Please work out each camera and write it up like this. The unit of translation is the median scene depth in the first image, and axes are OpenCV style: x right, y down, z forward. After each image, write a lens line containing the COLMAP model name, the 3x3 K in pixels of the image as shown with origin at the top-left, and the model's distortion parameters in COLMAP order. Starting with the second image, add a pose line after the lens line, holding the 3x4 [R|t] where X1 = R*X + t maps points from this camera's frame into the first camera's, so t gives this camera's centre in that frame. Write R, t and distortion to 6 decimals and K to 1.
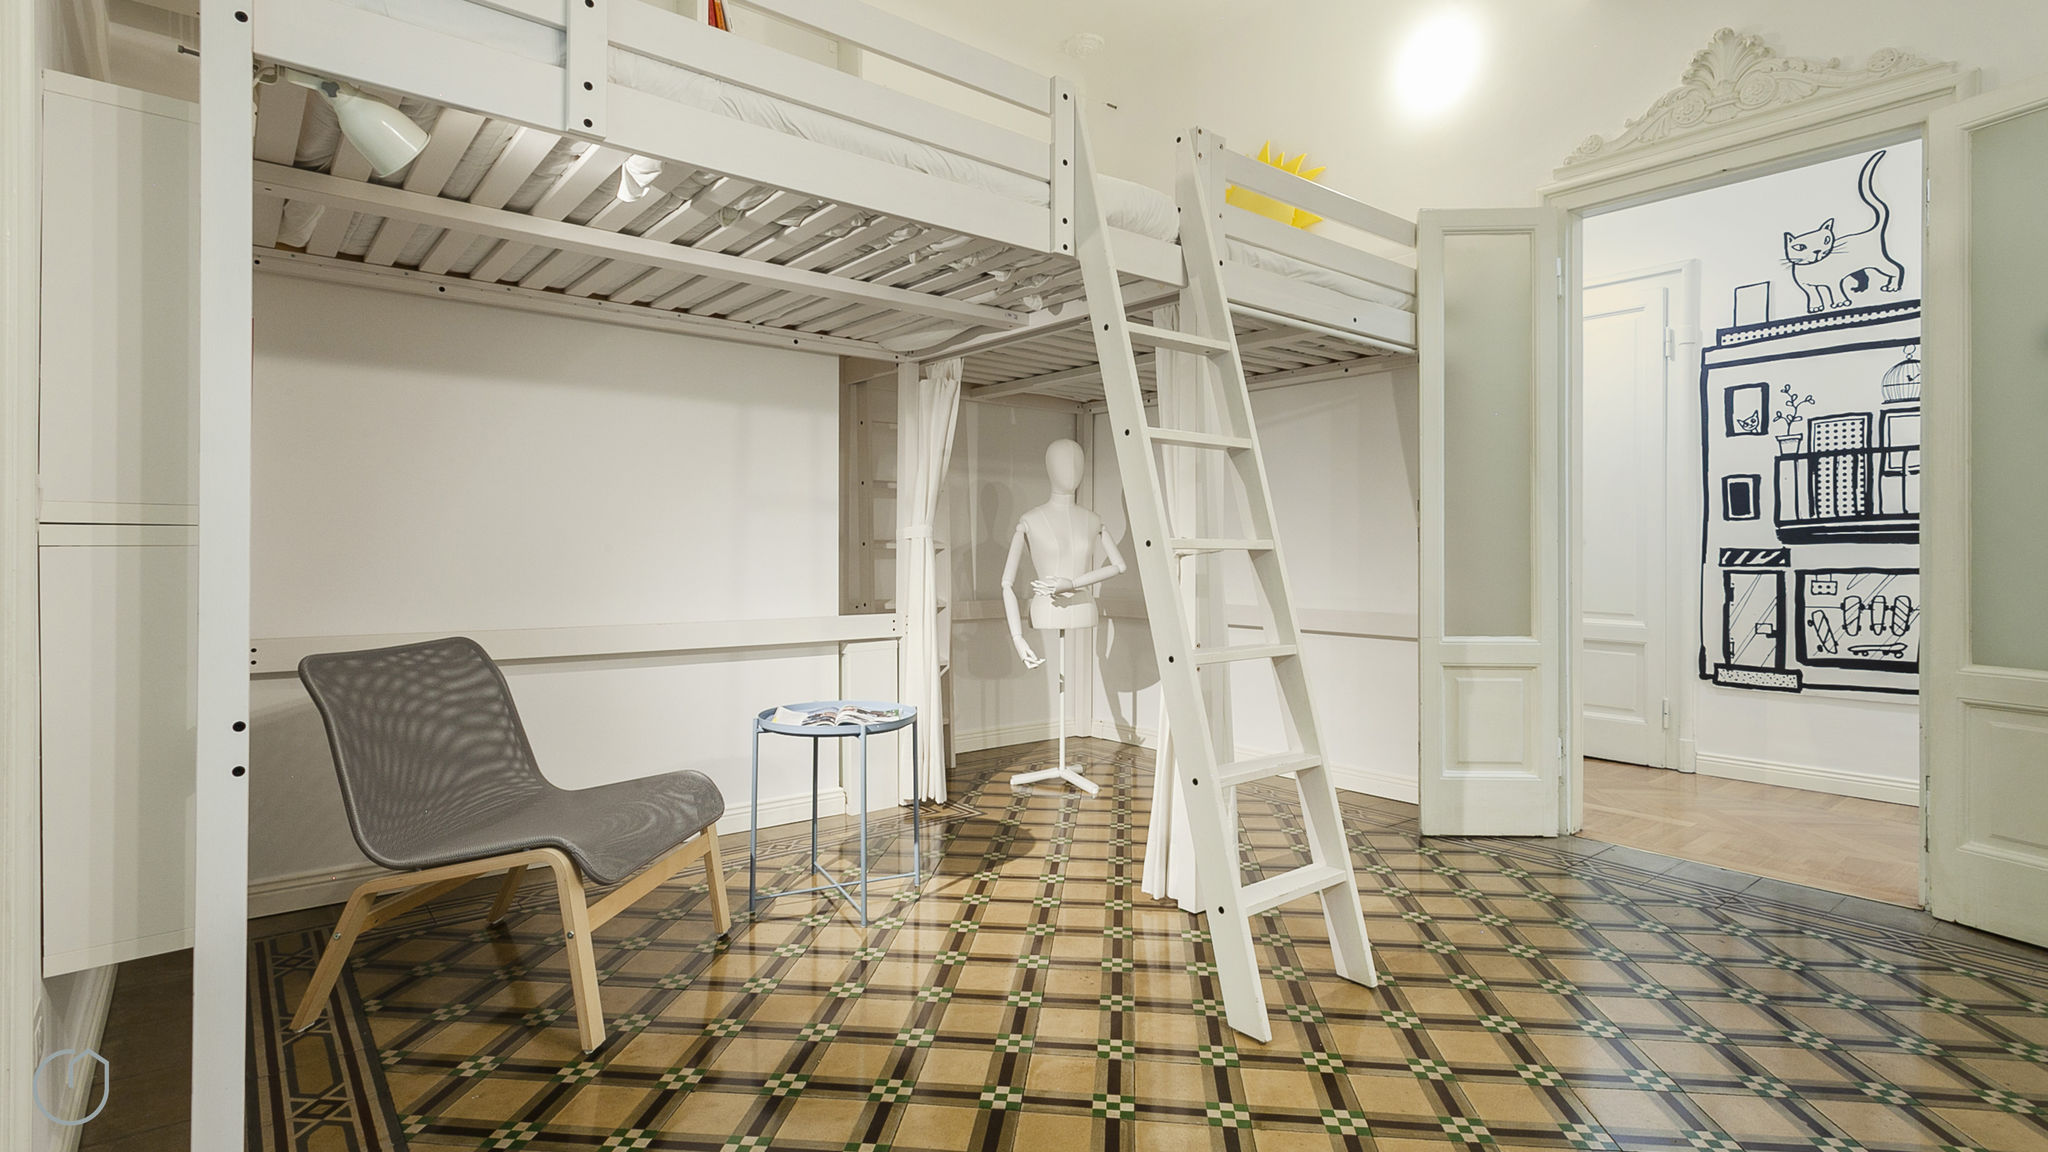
lens RADIAL K [[984.4, 0, 1021.5], [0, 984.4, 542.9], [0, 0, 1]] dist [0.001257, 0.000229]
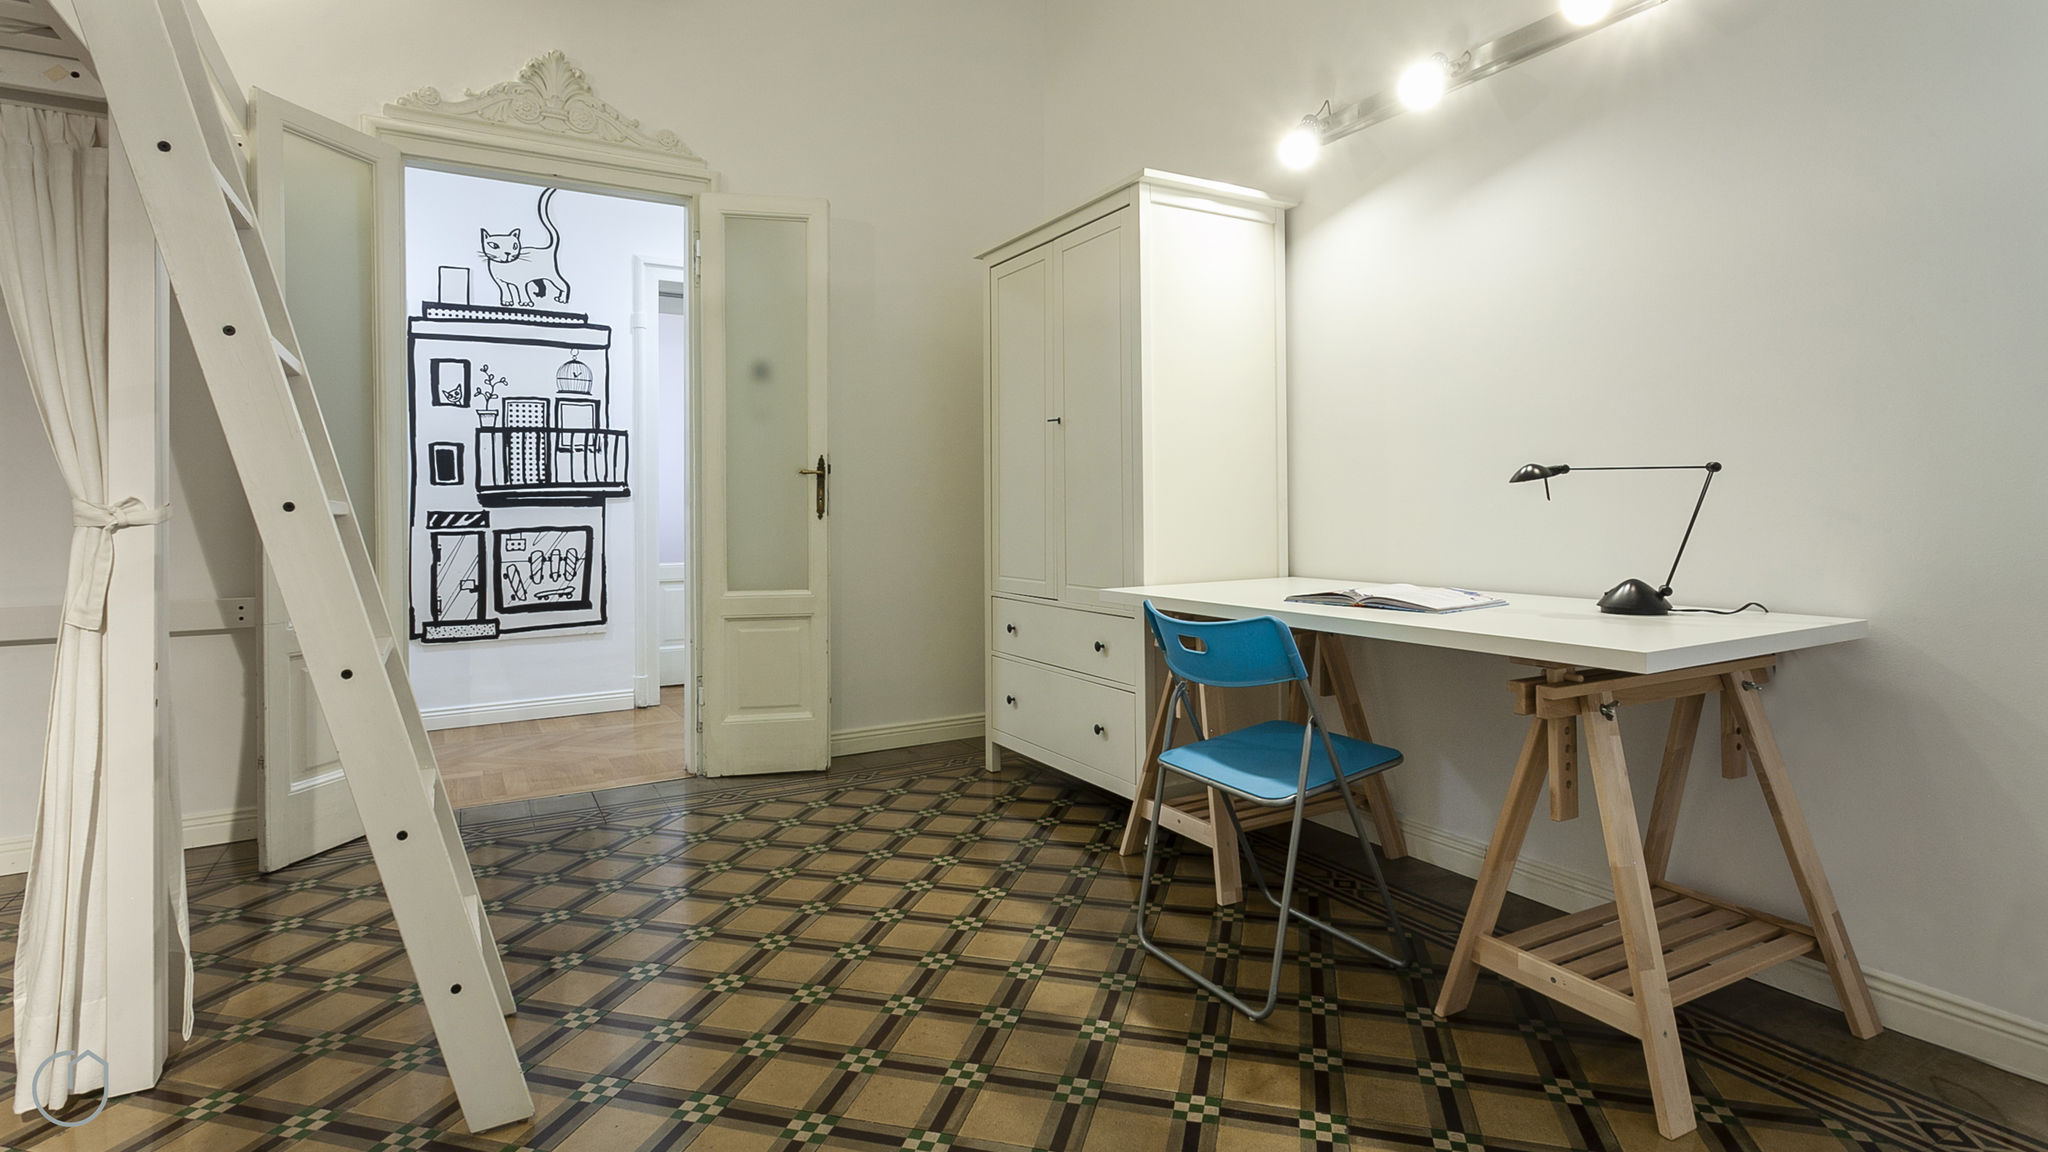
lens RADIAL K [[992.3, 0, 1023.7], [0, 992.3, 497.4], [0, 0, 1]] dist [0.001438, 0.000231]
pose [[0.161558, 0.007888, 0.986832, -0.240478], [0.001855, 0.999964, -0.008296, 0.000456], [-0.986861, 0.003171, 0.161538, 0.218570]]
